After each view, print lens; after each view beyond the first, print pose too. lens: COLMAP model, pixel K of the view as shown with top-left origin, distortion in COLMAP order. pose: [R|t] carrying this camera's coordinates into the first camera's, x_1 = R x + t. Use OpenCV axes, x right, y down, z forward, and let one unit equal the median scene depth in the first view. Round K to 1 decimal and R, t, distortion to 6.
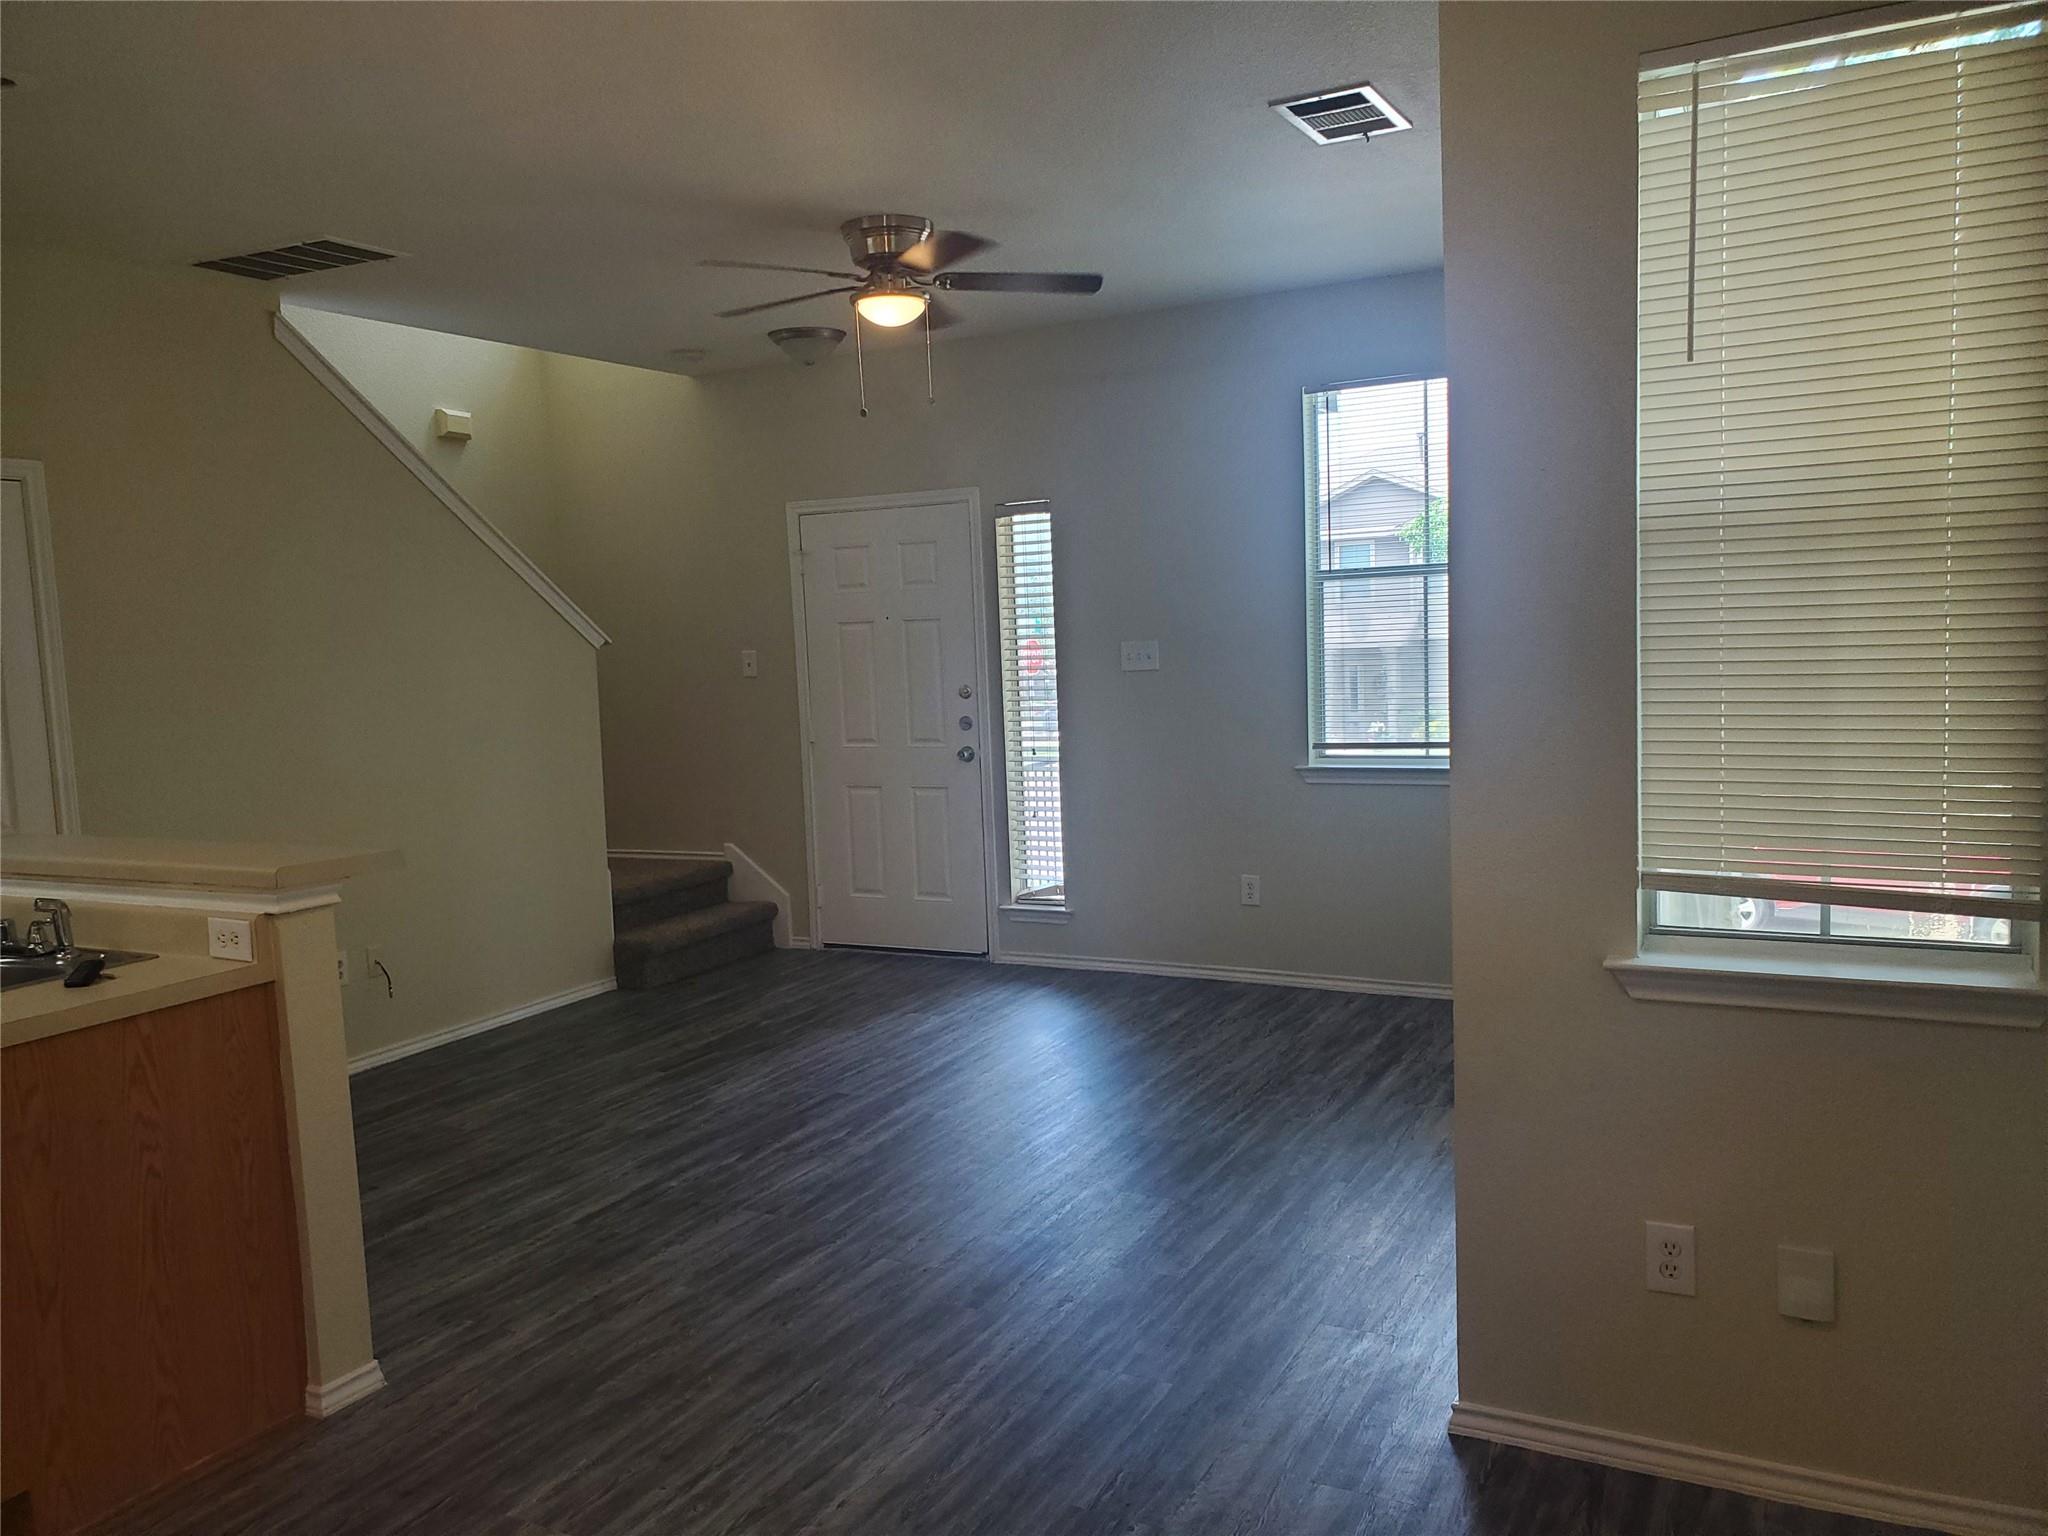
lens RADIAL K [[1575.9, 0, 1024.0], [0, 1575.9, 768.0], [0, 0, 1]] dist [0.015534, 0.002946]
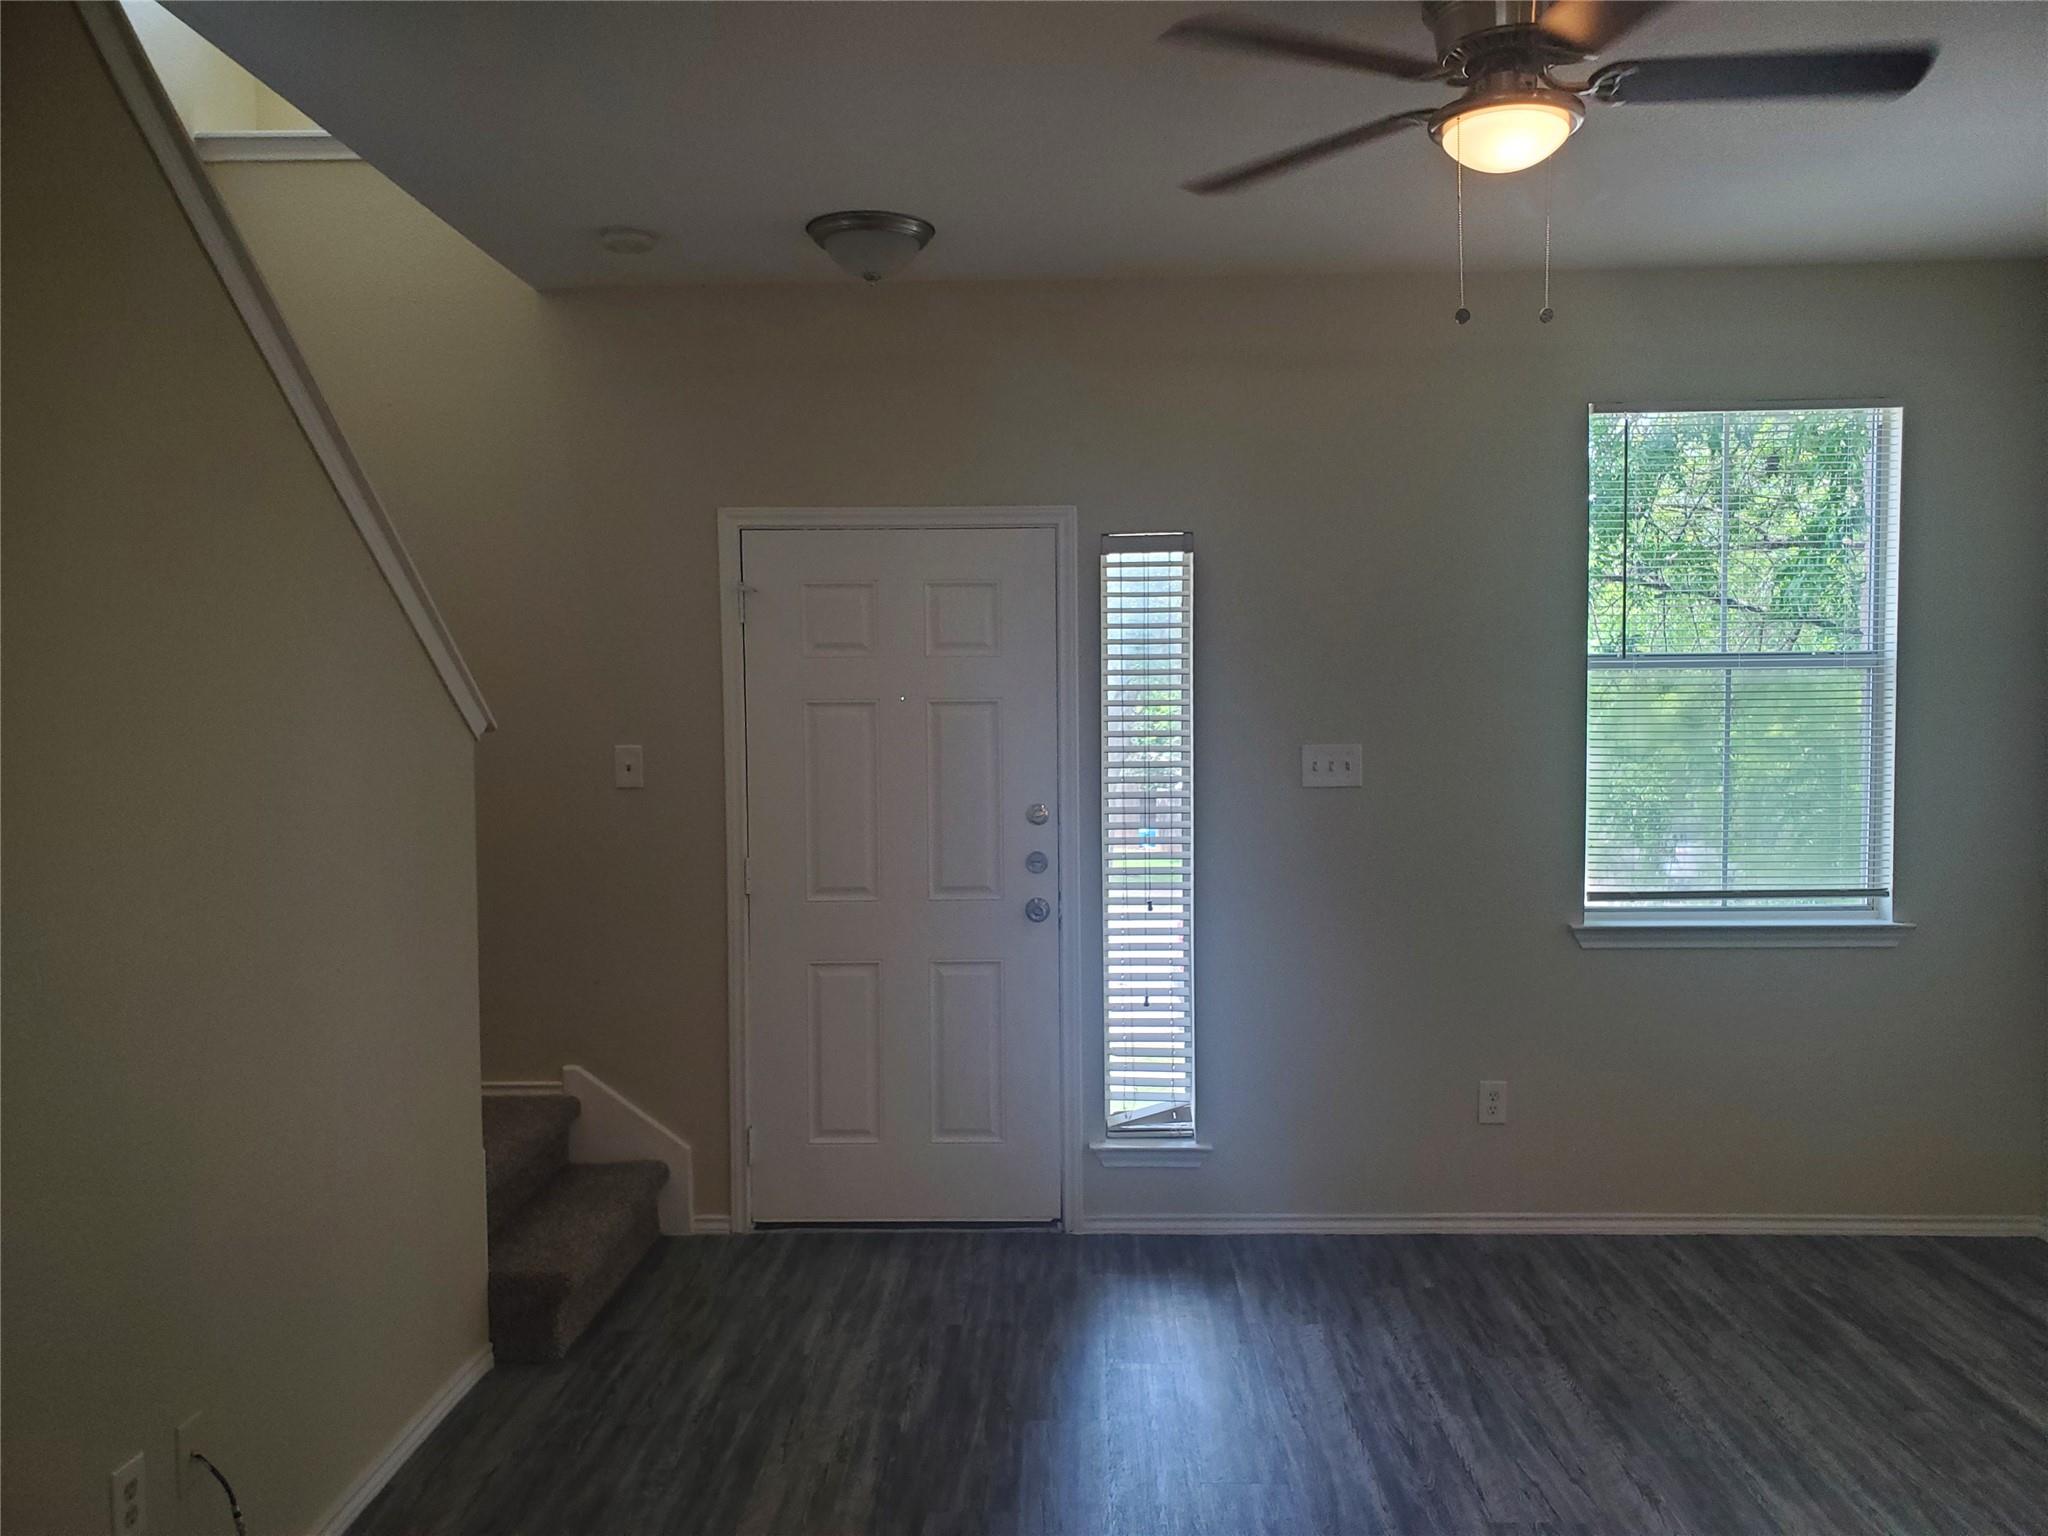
lens RADIAL K [[1599.7, 0, 1023.3], [0, 1599.7, 742.3], [0, 0, 1]] dist [0.004496, 0.004630]
pose [[0.895065, 0.022281, 0.445379, -0.347291], [0.013914, 0.996869, -0.077834, -0.027711], [-0.445718, 0.075863, 0.891953, 0.422026]]
